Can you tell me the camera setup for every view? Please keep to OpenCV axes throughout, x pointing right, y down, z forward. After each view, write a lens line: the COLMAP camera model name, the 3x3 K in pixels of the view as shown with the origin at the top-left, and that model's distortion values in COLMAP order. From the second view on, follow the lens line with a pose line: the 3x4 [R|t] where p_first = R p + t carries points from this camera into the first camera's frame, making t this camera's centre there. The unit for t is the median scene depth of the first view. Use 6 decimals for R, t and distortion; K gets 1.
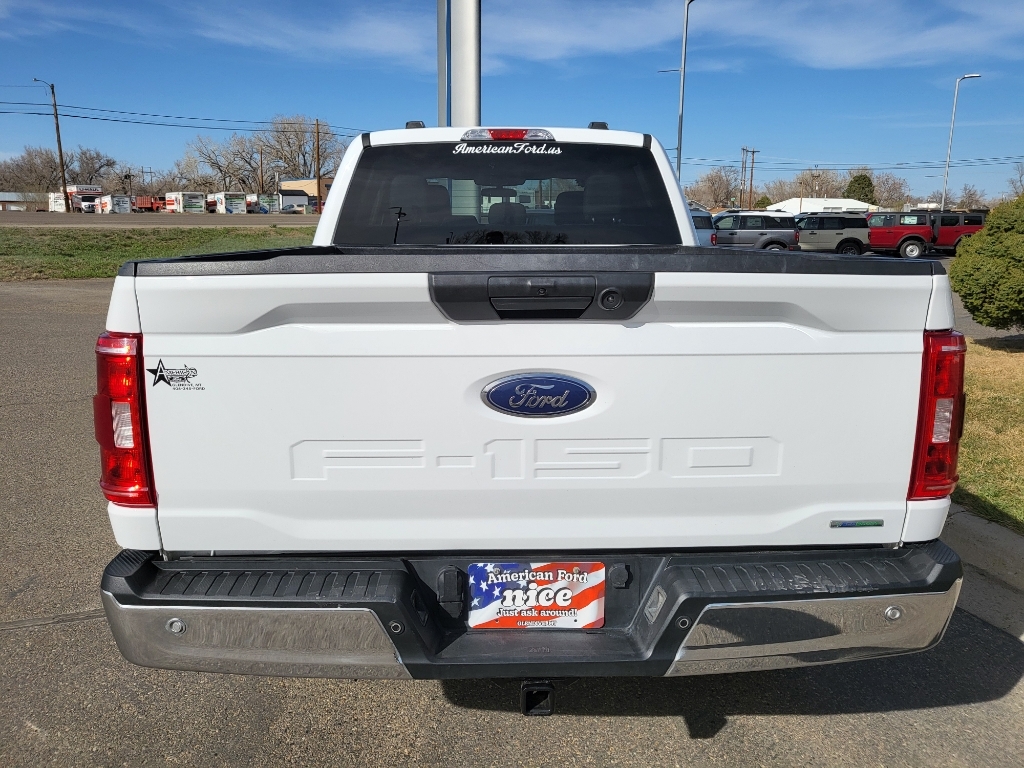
lens RADIAL K [[780.2, 0, 502.8], [0, 780.2, 382.9], [0, 0, 1]] dist [0.008437, 0.007148]
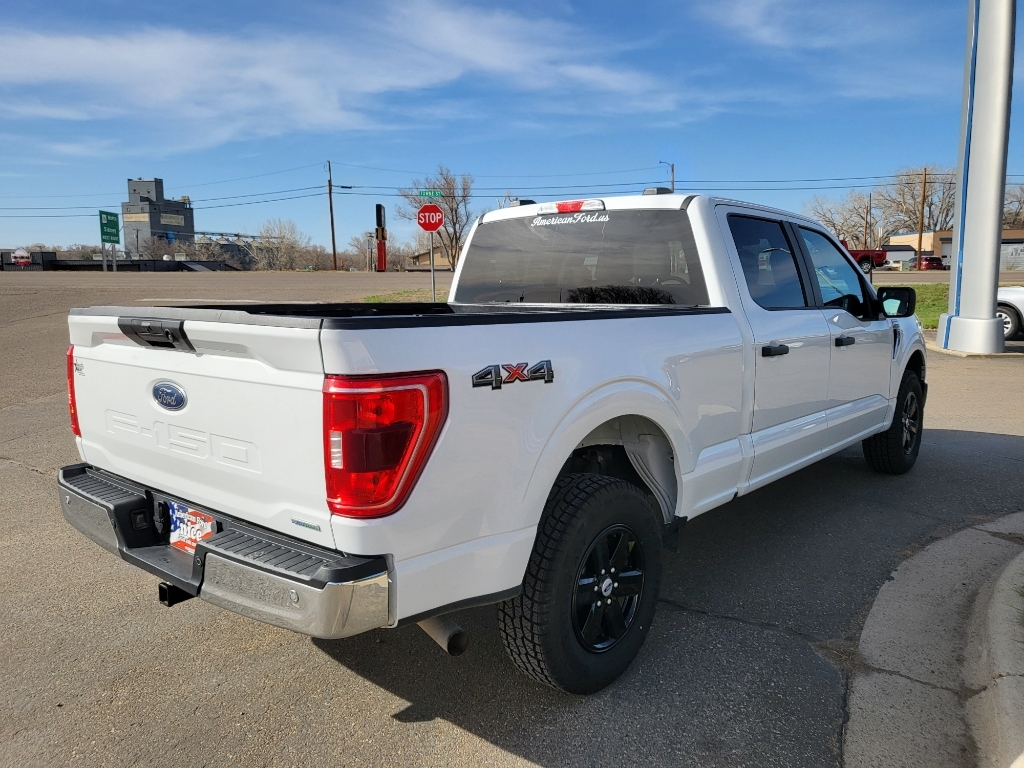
lens RADIAL K [[786.6, 0, 507.0], [0, 786.6, 390.8], [0, 0, 1]] dist [0.005754, 0.009739]
pose [[0.741179, 0.085481, -0.665842, 0.719289], [-0.127179, 0.991778, -0.014244, -0.025875], [0.659150, 0.095238, 0.745957, 0.114332]]
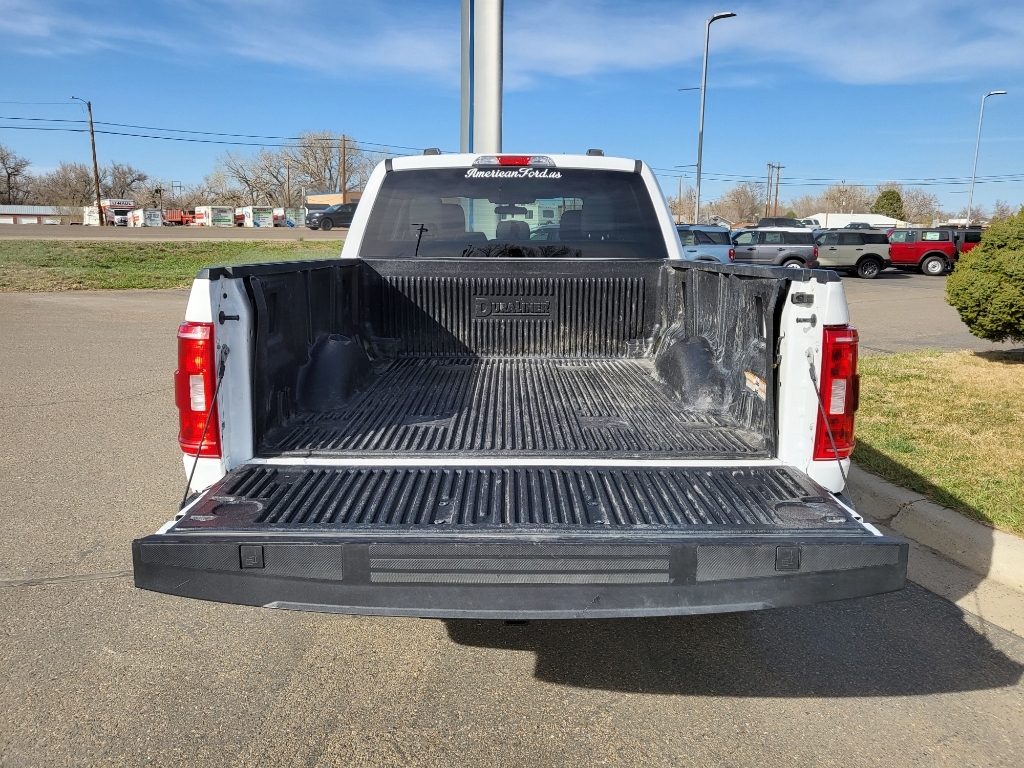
lens RADIAL K [[782.4, 0, 512.0], [0, 782.4, 384.0], [0, 0, 1]] dist [0.007961, 0.003871]
pose [[0.999811, 0.007203, -0.018070, 0.026744], [-0.007505, 0.999832, -0.016722, 0.025057], [0.017946, 0.016854, 0.999697, -0.130625]]
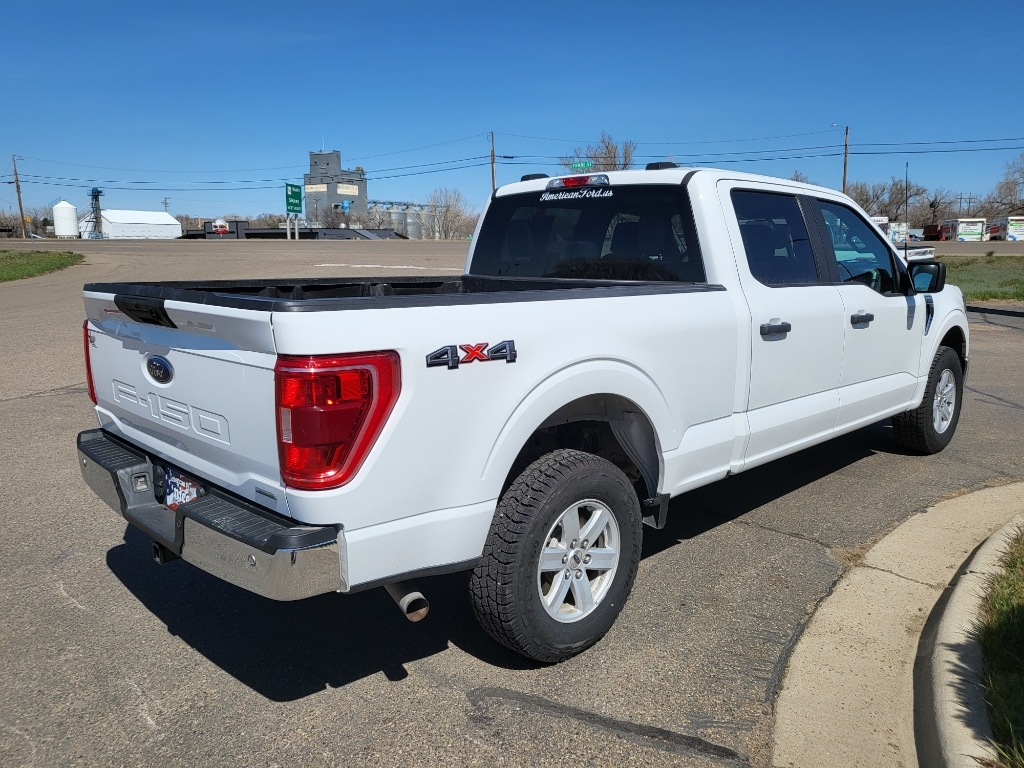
lens RADIAL K [[786.6, 0, 507.0], [0, 786.6, 390.8], [0, 0, 1]] dist [0.005754, 0.009739]
pose [[0.676962, 0.127089, -0.724963, 0.801979], [-0.141158, 0.989113, 0.041583, -0.051358], [0.722355, 0.074184, 0.687532, 0.165562]]
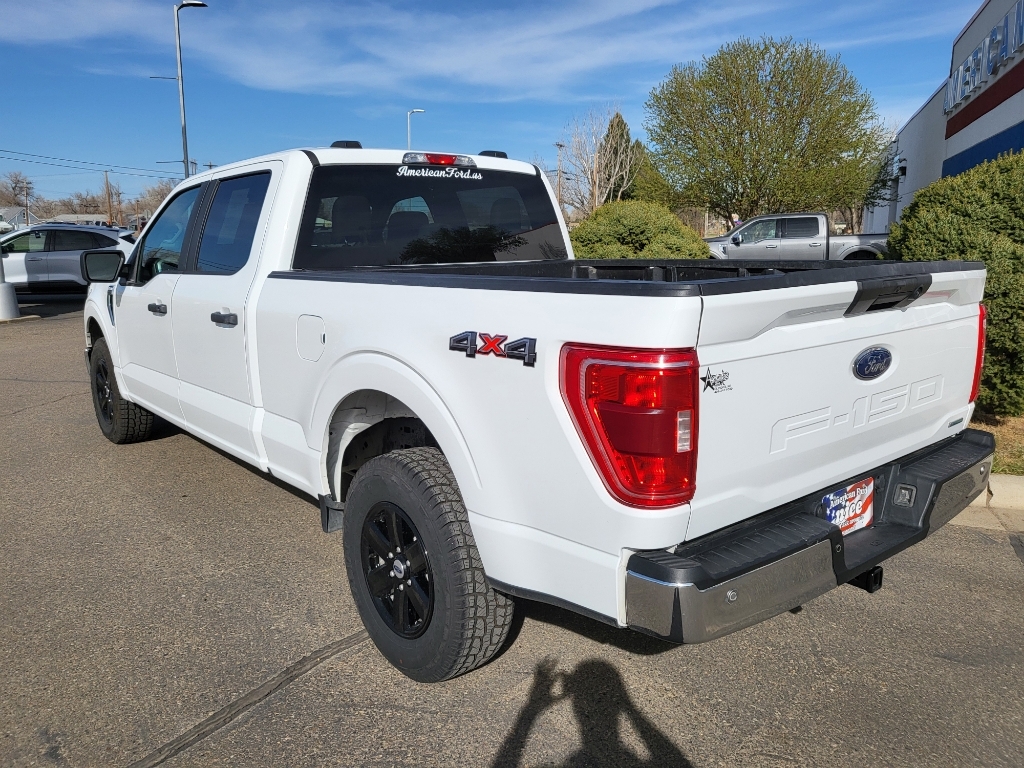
lens RADIAL K [[781.6, 0, 516.2], [0, 781.6, 383.2], [0, 0, 1]] dist [-0.003753, 0.000771]
pose [[0.782793, -0.126618, 0.609265, -0.594608], [0.137332, 0.990091, 0.029316, -0.035011], [-0.606939, 0.060723, 0.792425, 0.117992]]
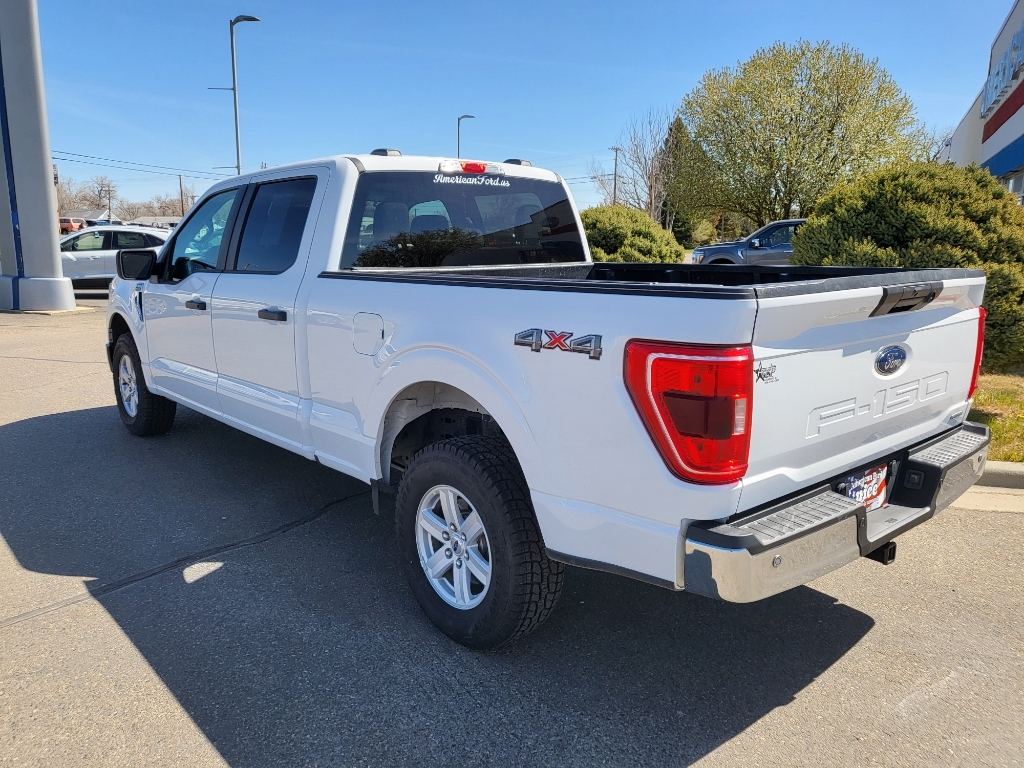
lens RADIAL K [[782.4, 0, 512.0], [0, 782.4, 384.0], [0, 0, 1]] dist [0.007961, 0.003871]
pose [[0.765912, -0.121517, 0.631358, -0.697596], [0.129626, 0.990997, 0.033484, -0.039675], [-0.629743, 0.056194, 0.774768, 0.108929]]
